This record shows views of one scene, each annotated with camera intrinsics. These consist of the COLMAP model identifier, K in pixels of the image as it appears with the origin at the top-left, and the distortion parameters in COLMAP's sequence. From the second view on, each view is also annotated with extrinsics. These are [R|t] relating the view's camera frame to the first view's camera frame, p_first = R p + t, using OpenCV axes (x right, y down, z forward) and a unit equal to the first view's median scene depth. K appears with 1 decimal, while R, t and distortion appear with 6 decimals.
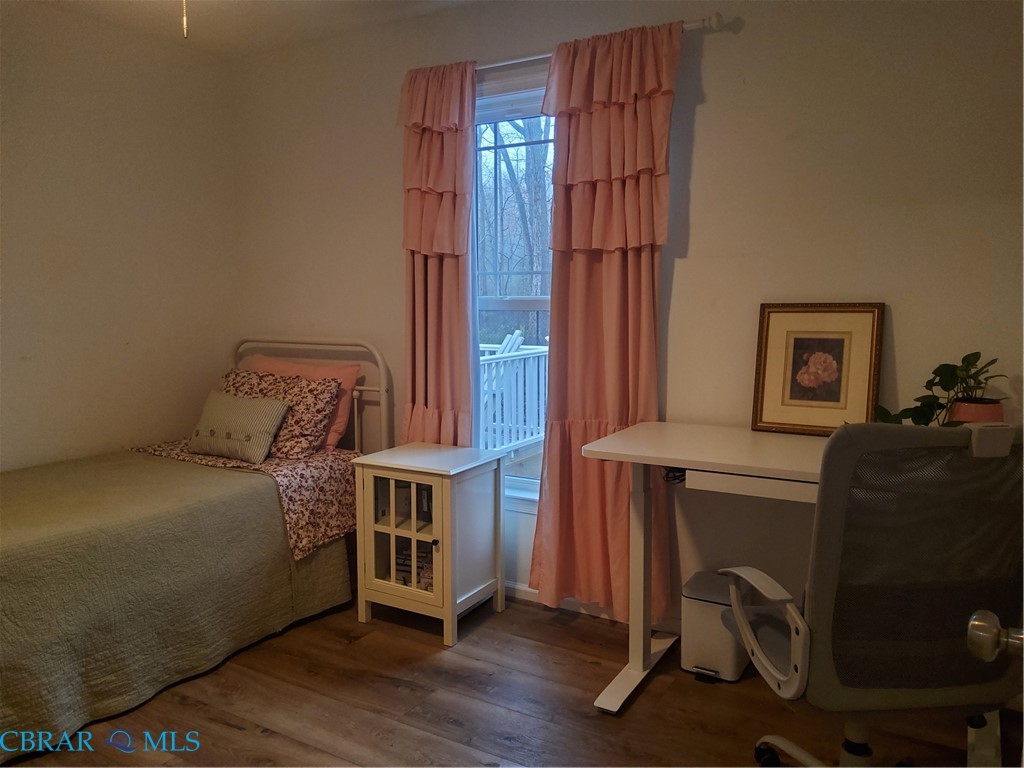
lens RADIAL K [[772.2, 0, 512.0], [0, 772.2, 384.0], [0, 0, 1]] dist [0.044361, -0.072700]
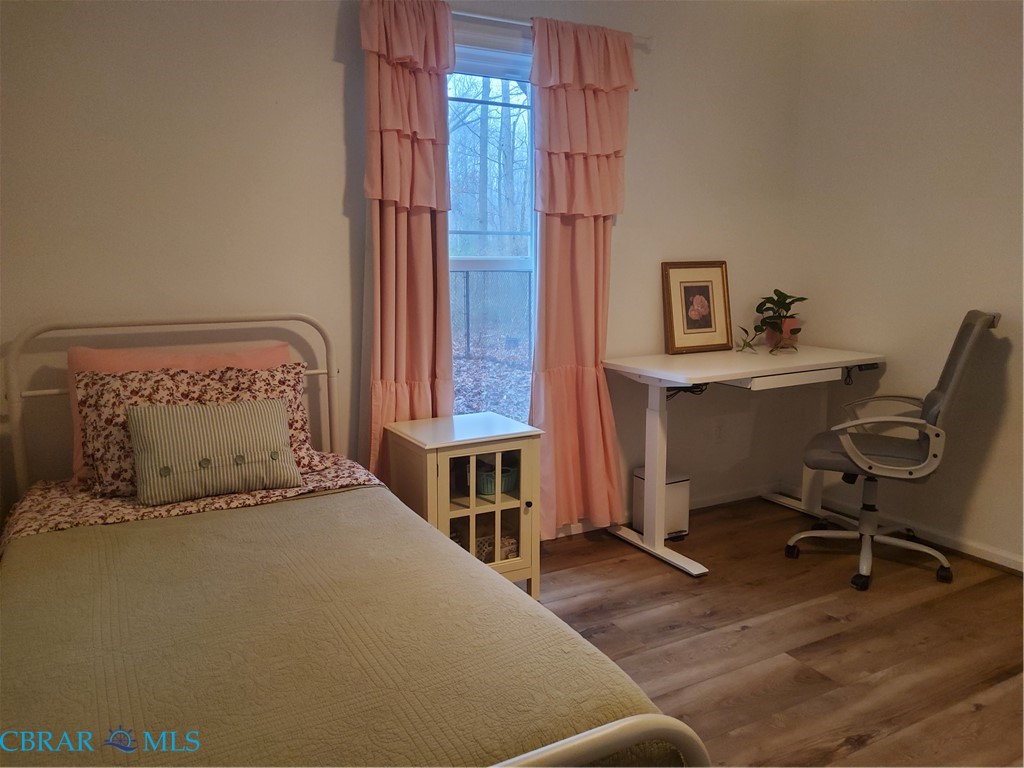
lens RADIAL K [[764.9, 0, 510.6], [0, 764.9, 393.9], [0, 0, 1]] dist [0.006239, -0.064331]
pose [[0.503239, -0.148348, 0.851319, -0.918295], [0.098835, 0.988571, 0.113841, -0.049961], [-0.858477, 0.026851, 0.512149, 0.507388]]
